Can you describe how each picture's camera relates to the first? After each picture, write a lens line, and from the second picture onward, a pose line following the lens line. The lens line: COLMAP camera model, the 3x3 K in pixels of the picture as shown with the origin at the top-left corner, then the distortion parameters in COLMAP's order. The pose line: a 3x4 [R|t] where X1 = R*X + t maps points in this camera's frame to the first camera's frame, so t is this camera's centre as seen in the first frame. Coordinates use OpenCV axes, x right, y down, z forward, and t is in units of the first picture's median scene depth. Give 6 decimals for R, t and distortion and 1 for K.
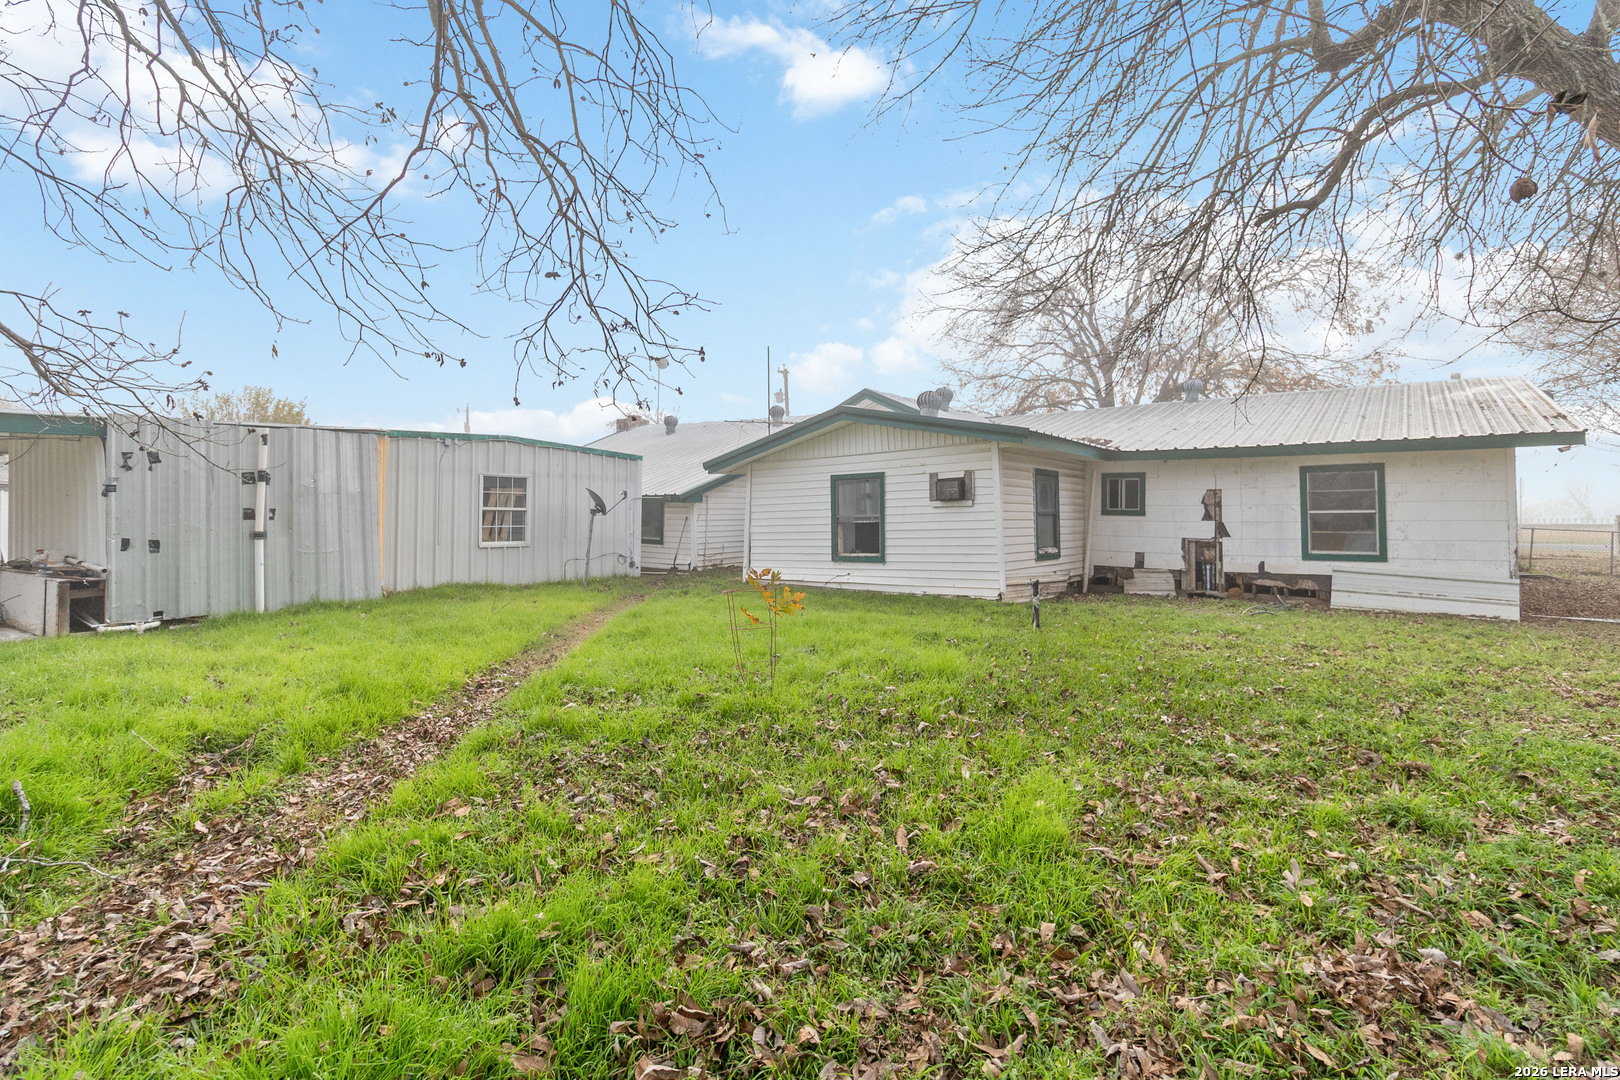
lens RADIAL K [[771.9, 0, 823.3], [0, 771.9, 508.8], [0, 0, 1]] dist [-0.001352, 0.004059]
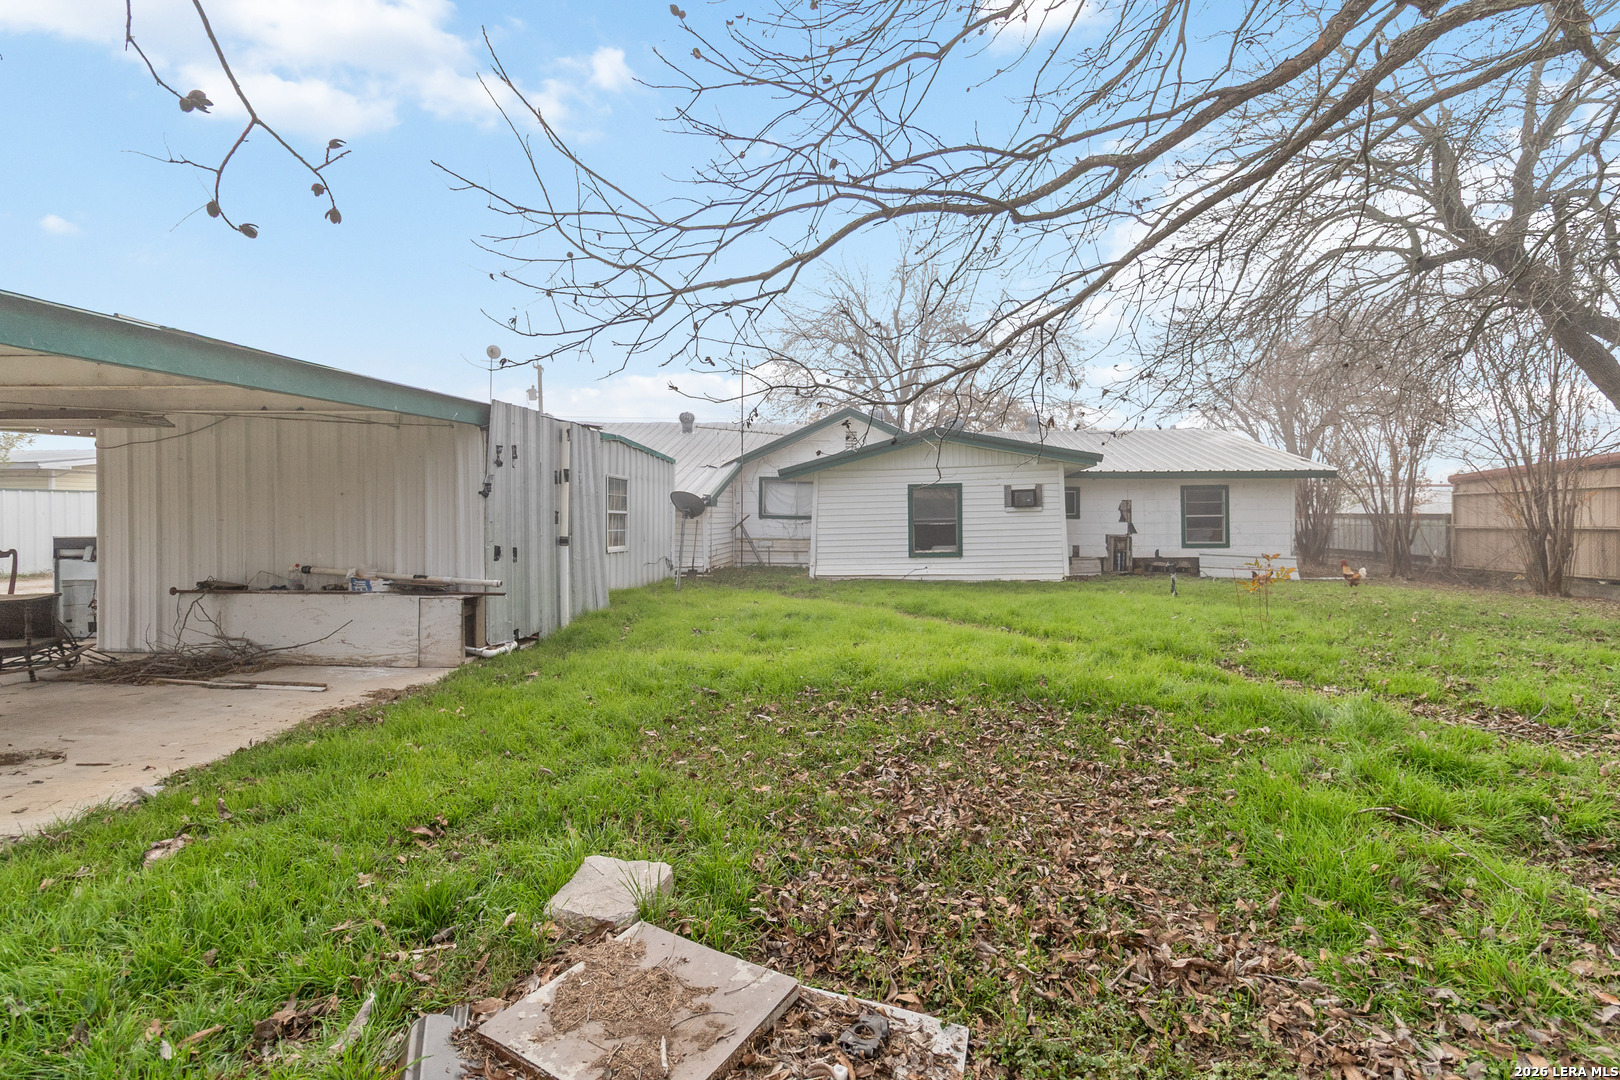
lens RADIAL K [[771.9, 0, 823.3], [0, 771.9, 508.8], [0, 0, 1]] dist [-0.001352, 0.004059]
pose [[0.857760, 0.006101, 0.514015, -0.738574], [-0.003984, 0.999978, -0.005220, 0.000517], [-0.514036, 0.002430, 0.857765, 0.062460]]
